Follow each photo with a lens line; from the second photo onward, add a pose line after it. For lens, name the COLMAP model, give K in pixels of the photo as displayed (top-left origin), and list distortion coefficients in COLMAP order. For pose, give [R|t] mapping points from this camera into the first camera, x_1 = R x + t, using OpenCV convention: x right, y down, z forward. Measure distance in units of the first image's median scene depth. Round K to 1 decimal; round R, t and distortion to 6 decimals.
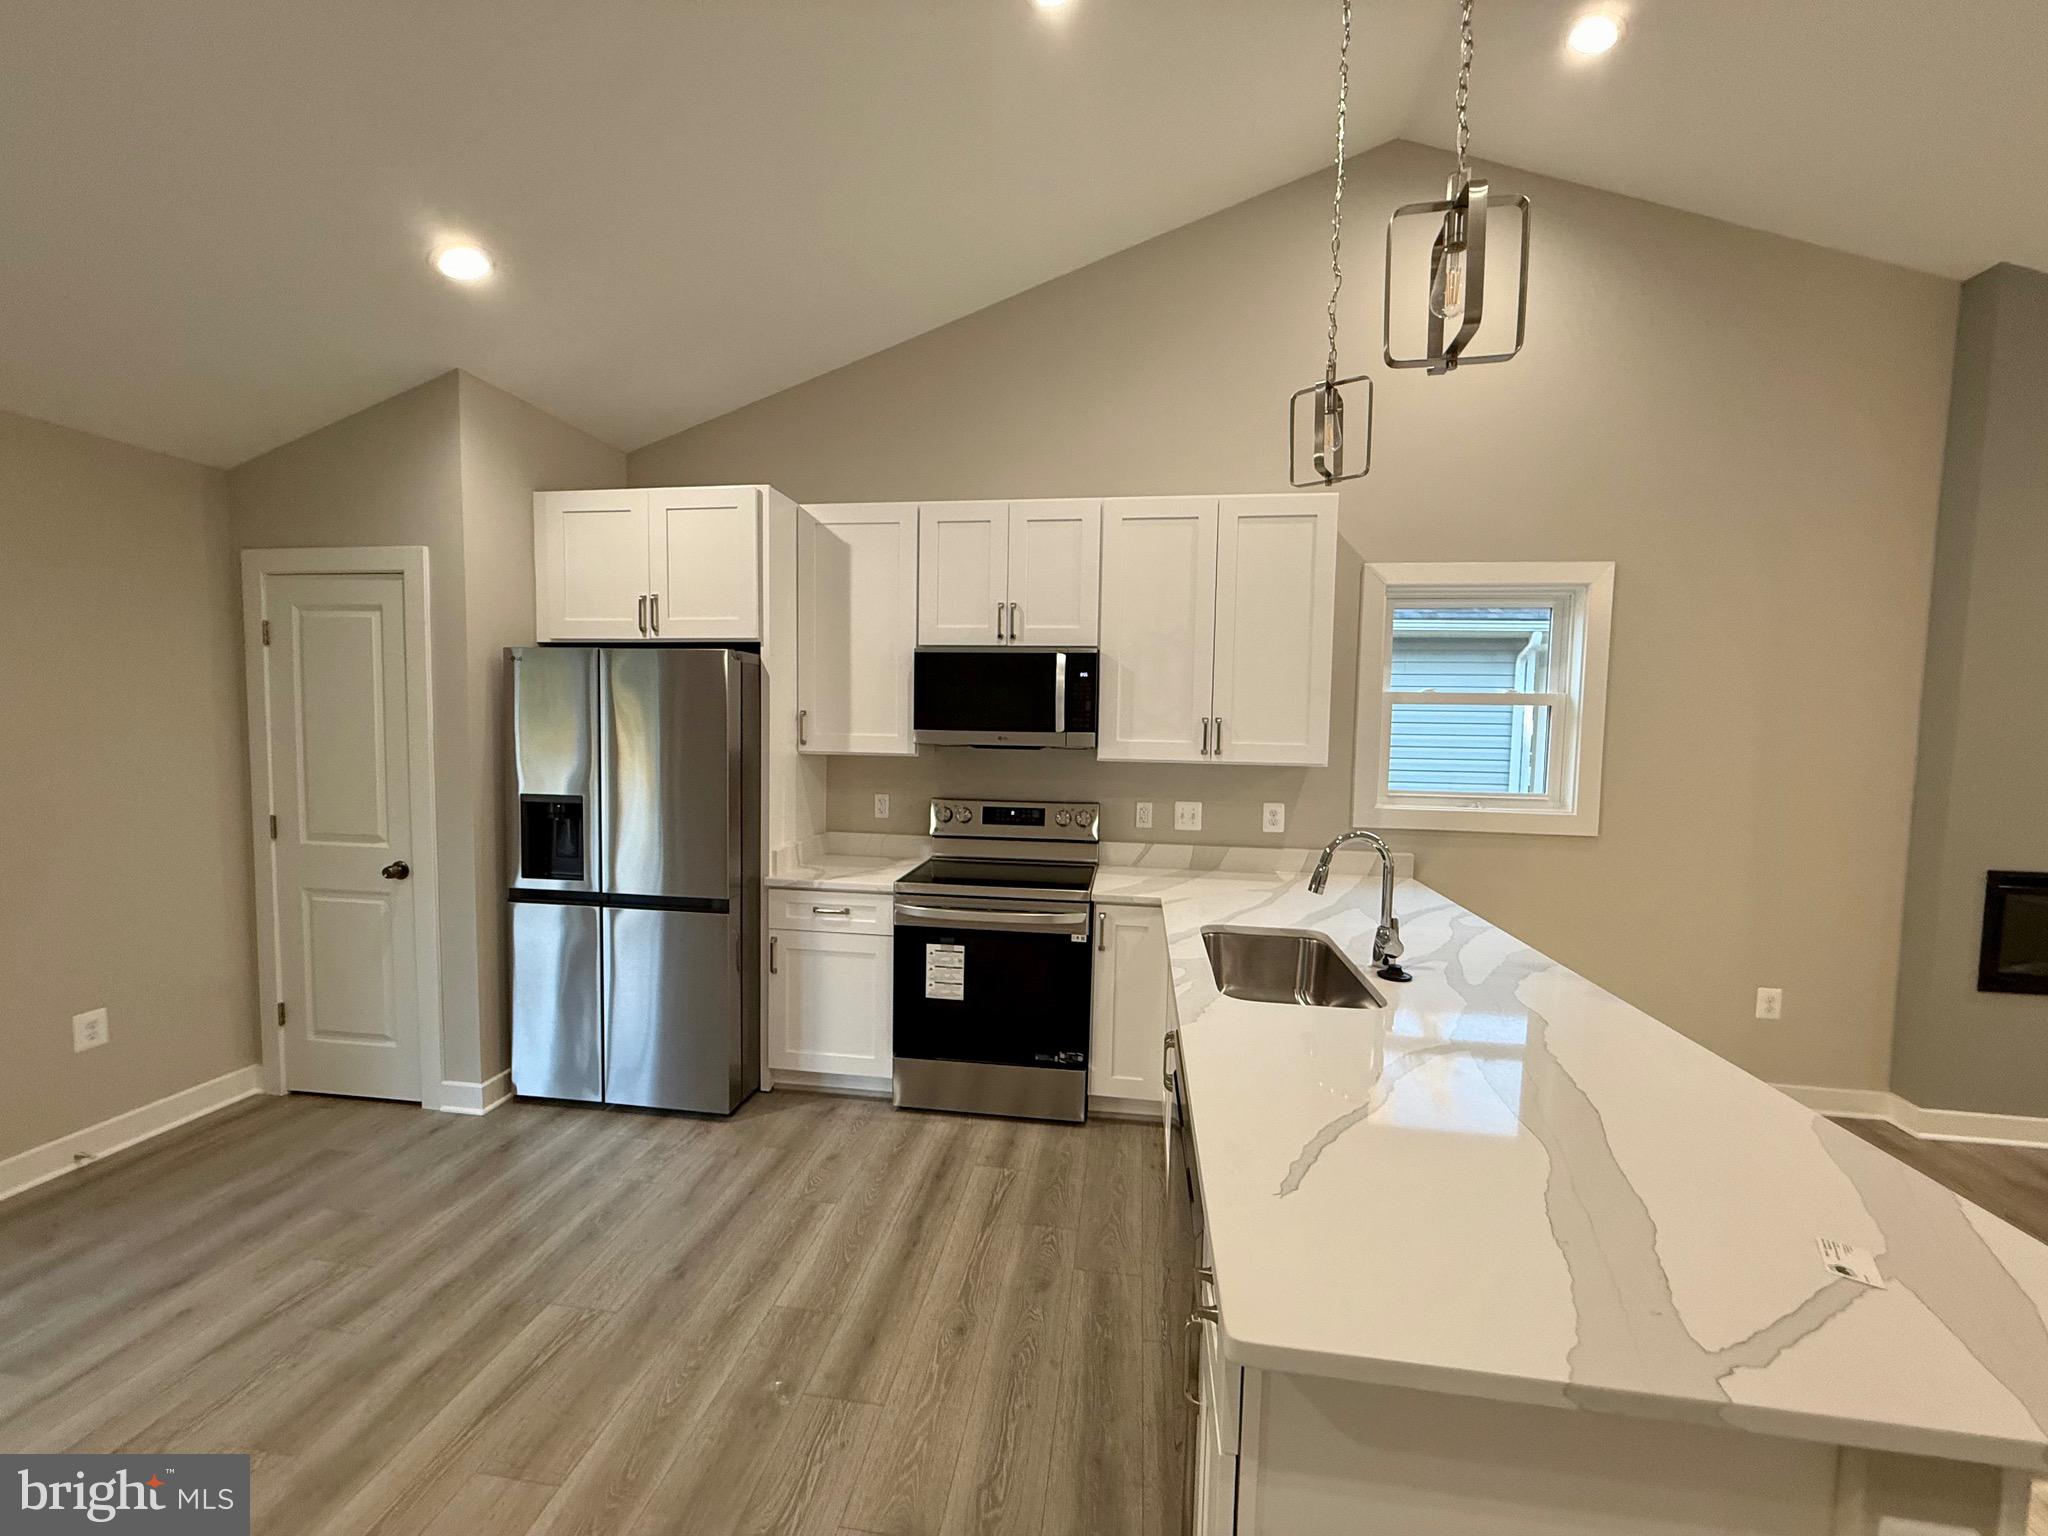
lens RADIAL K [[816.3, 0, 1019.4], [0, 816.3, 768.9], [0, 0, 1]] dist [0.000555, -0.000167]
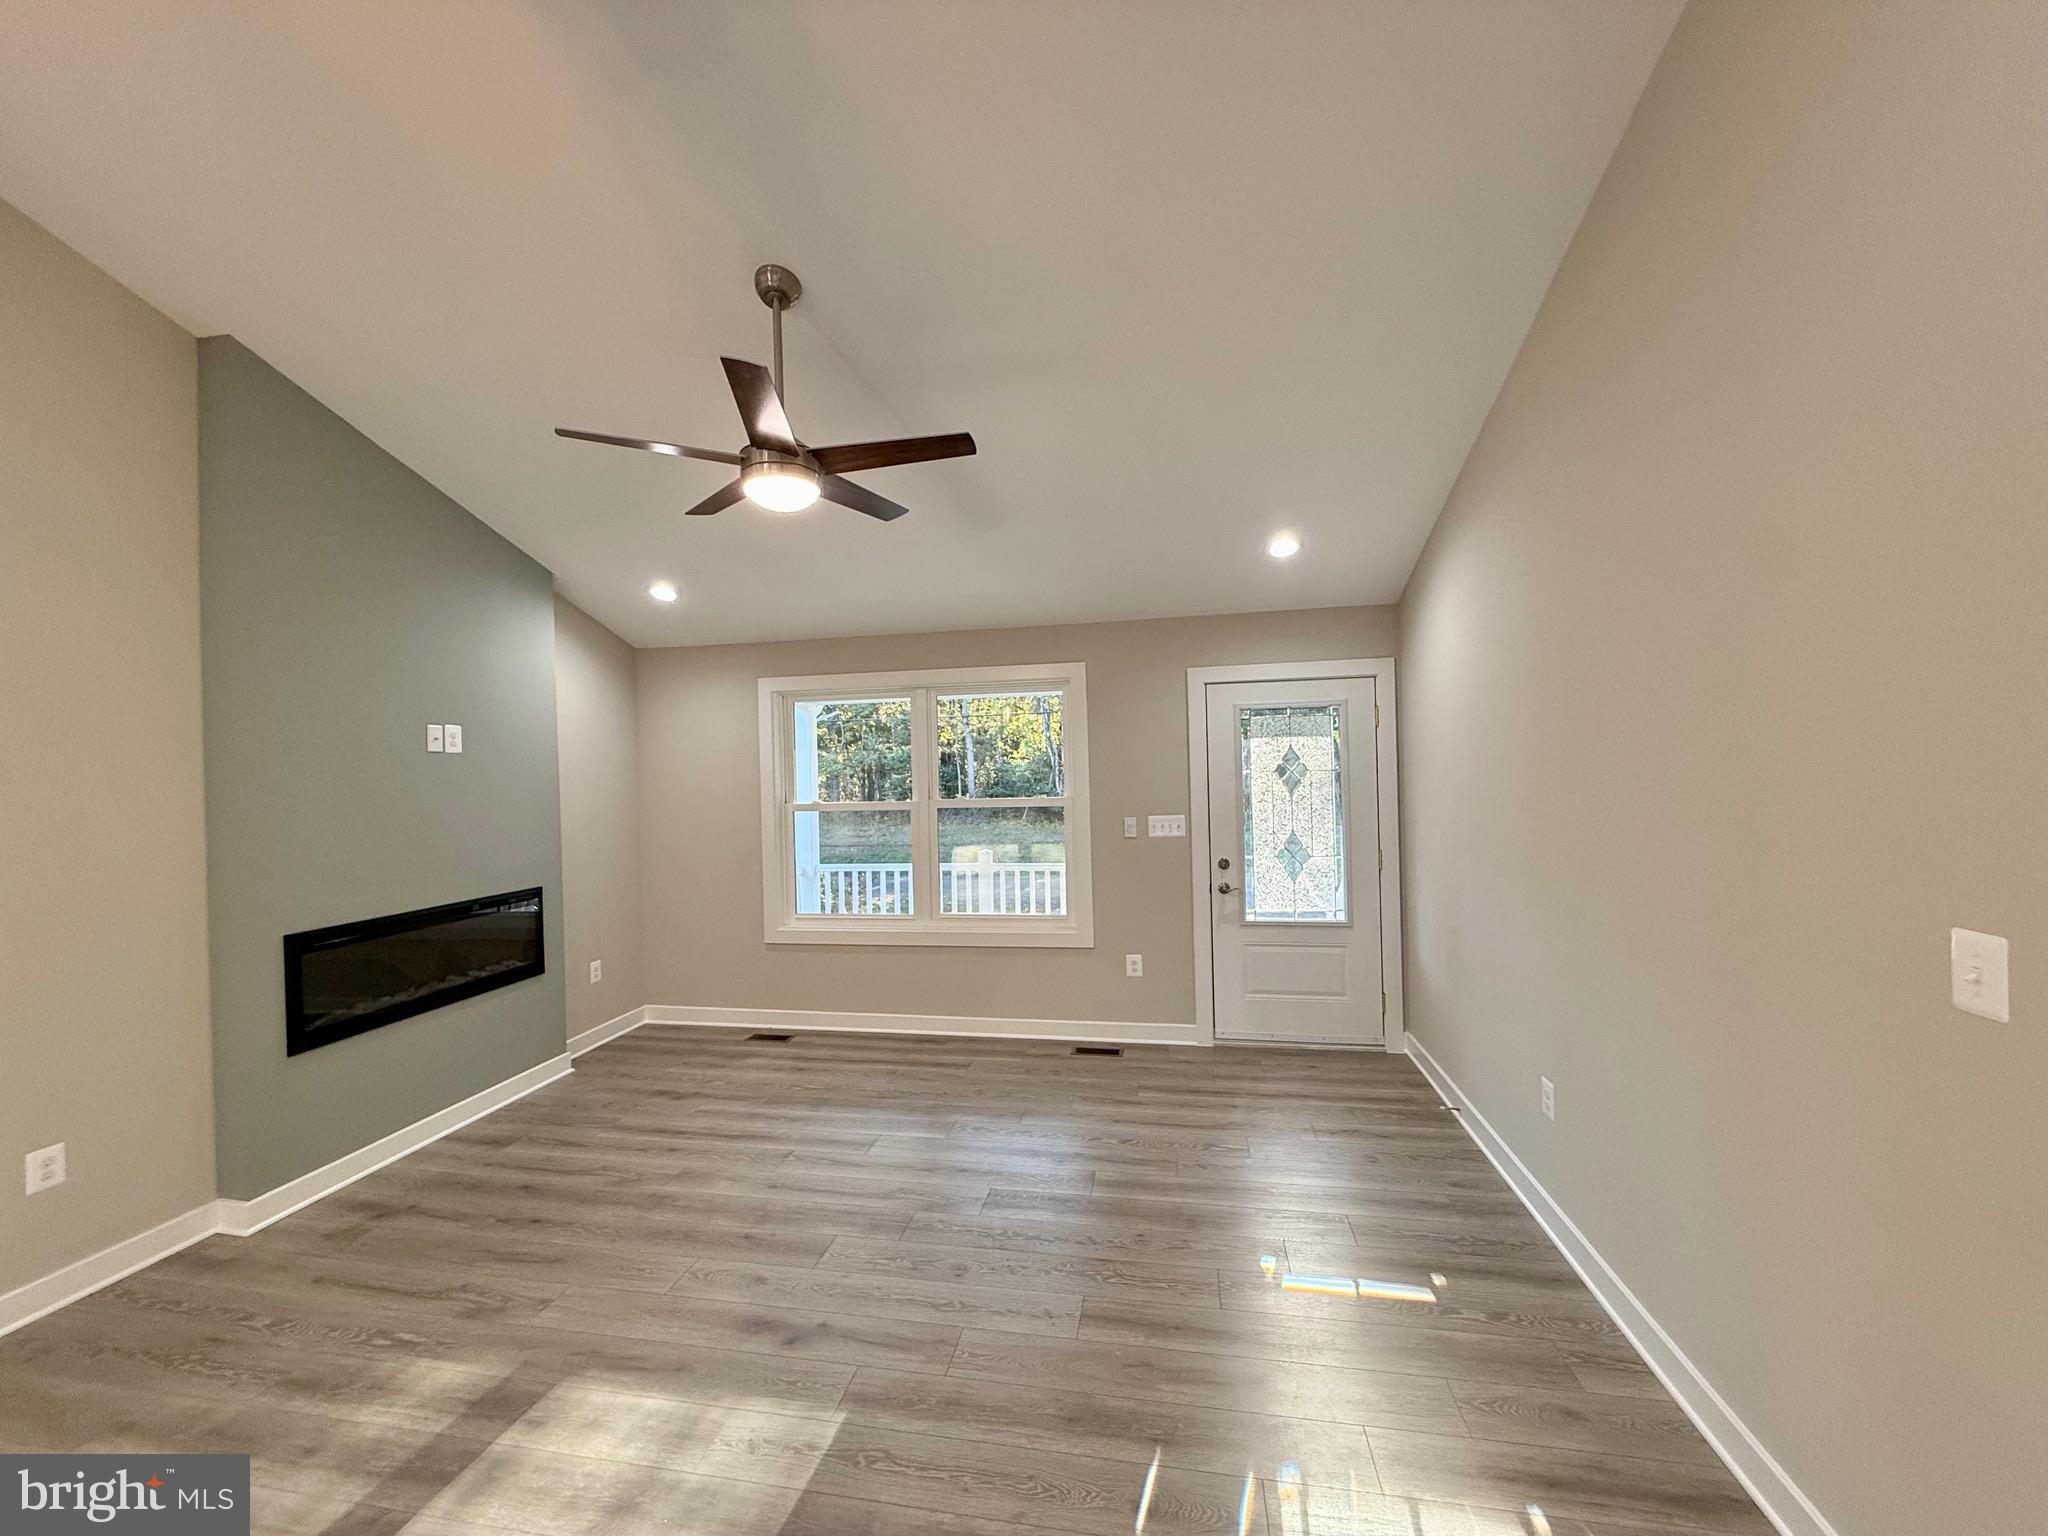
lens RADIAL K [[816.3, 0, 1019.1], [0, 816.3, 767.6], [0, 0, 1]] dist [0.000555, -0.000167]
pose [[0.043487, -0.017418, 0.998902, 0.213042], [0.092159, 0.995655, 0.013349, -0.011571], [-0.994794, 0.091477, 0.044903, 0.031256]]
